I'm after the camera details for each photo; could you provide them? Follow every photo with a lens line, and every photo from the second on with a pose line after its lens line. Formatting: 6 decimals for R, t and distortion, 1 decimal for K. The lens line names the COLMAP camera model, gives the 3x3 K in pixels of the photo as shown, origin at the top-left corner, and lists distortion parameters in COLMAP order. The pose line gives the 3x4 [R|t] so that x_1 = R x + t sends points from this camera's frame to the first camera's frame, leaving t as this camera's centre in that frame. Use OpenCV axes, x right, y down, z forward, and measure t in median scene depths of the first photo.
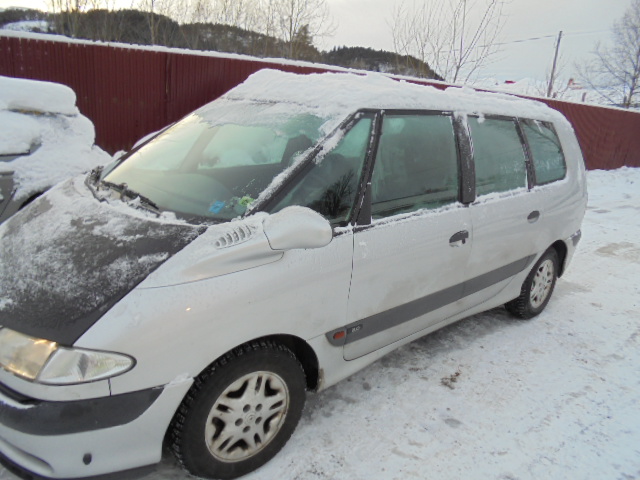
lens RADIAL K [[480.7, 0, 318.0], [0, 480.7, 240.8], [0, 0, 1]] dist [-0.045261, 0.012706]
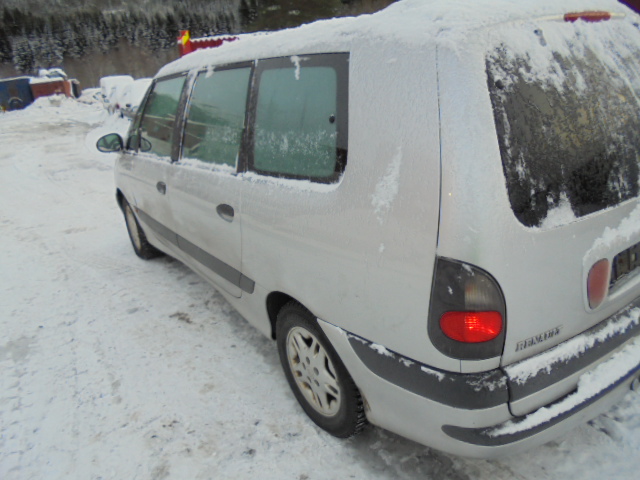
lens RADIAL K [[480.7, 0, 315.5], [0, 480.7, 241.2], [0, 0, 1]] dist [-0.045261, 0.012706]
pose [[-0.140291, 0.288610, -0.947113, 1.163538], [-0.180552, 0.933077, 0.311077, -0.262758], [0.973509, 0.214644, -0.078793, 1.261498]]
